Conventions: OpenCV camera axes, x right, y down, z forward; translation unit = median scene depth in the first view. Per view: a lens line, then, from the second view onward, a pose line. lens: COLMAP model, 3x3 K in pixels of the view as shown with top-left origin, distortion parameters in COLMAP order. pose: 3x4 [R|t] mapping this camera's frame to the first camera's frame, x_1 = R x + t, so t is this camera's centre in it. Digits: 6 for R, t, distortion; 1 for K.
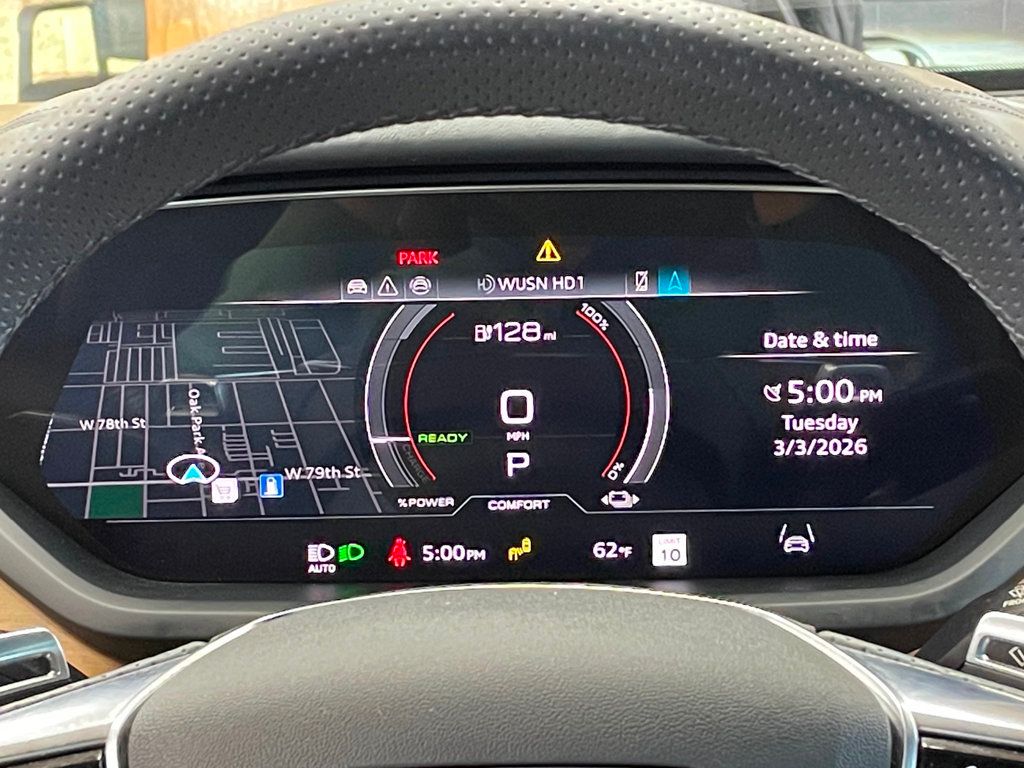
lens RADIAL K [[2377.1, 0, 515.5], [0, 2377.1, 378.8], [0, 0, 1]] dist [0.047299, 0.000000]
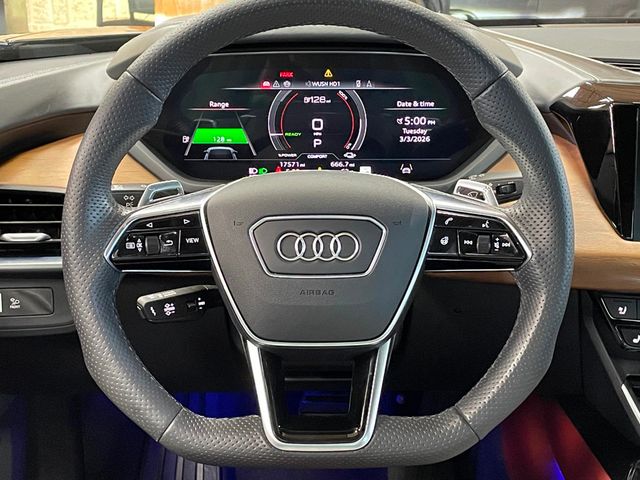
lens RADIAL K [[1020.1, 0, 318.3], [0, 1020.1, 240.7], [0, 0, 1]] dist [0.097955, 0.000000]
pose [[0.999729, 0.015054, 0.017769, -0.023227], [-0.016433, 0.996641, 0.080226, 0.066843], [-0.016501, -0.080496, 0.996618, -0.404336]]
